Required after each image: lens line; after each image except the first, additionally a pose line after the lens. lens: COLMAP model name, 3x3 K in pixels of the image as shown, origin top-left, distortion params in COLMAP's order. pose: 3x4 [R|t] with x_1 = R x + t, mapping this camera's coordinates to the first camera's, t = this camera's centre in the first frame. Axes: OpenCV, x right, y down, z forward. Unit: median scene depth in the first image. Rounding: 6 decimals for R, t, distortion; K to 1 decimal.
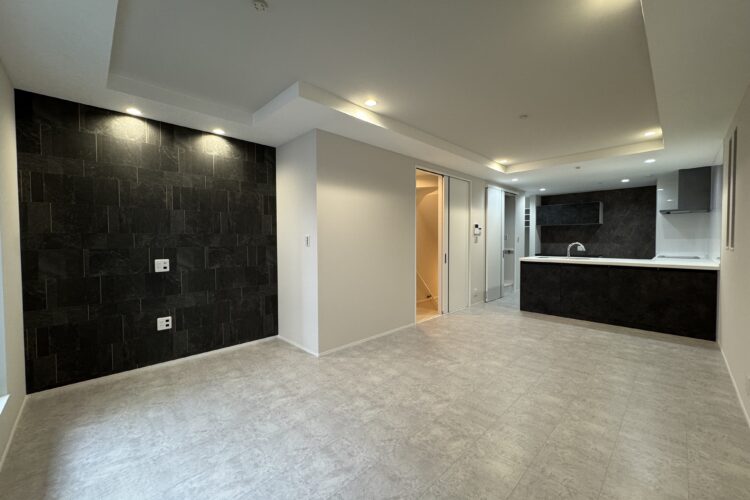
lens RADIAL K [[299.0, 0, 370.7], [0, 299.0, 246.8], [0, 0, 1]] dist [-0.001621, -0.000152]
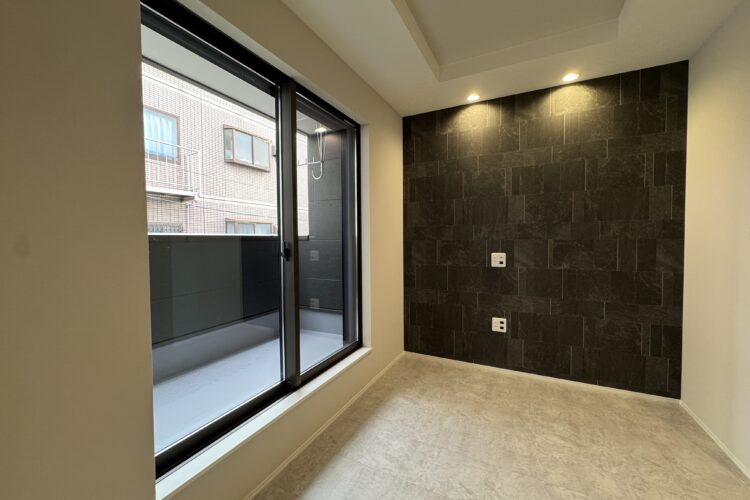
lens RADIAL K [[299.0, 0, 370.7], [0, 299.0, 246.8], [0, 0, 1]] dist [-0.001621, -0.000152]
pose [[0.330912, 0.031880, -0.943123, 0.017772], [-0.016169, 0.999474, 0.028112, 0.004445], [0.943523, 0.005947, 0.331253, 0.340407]]
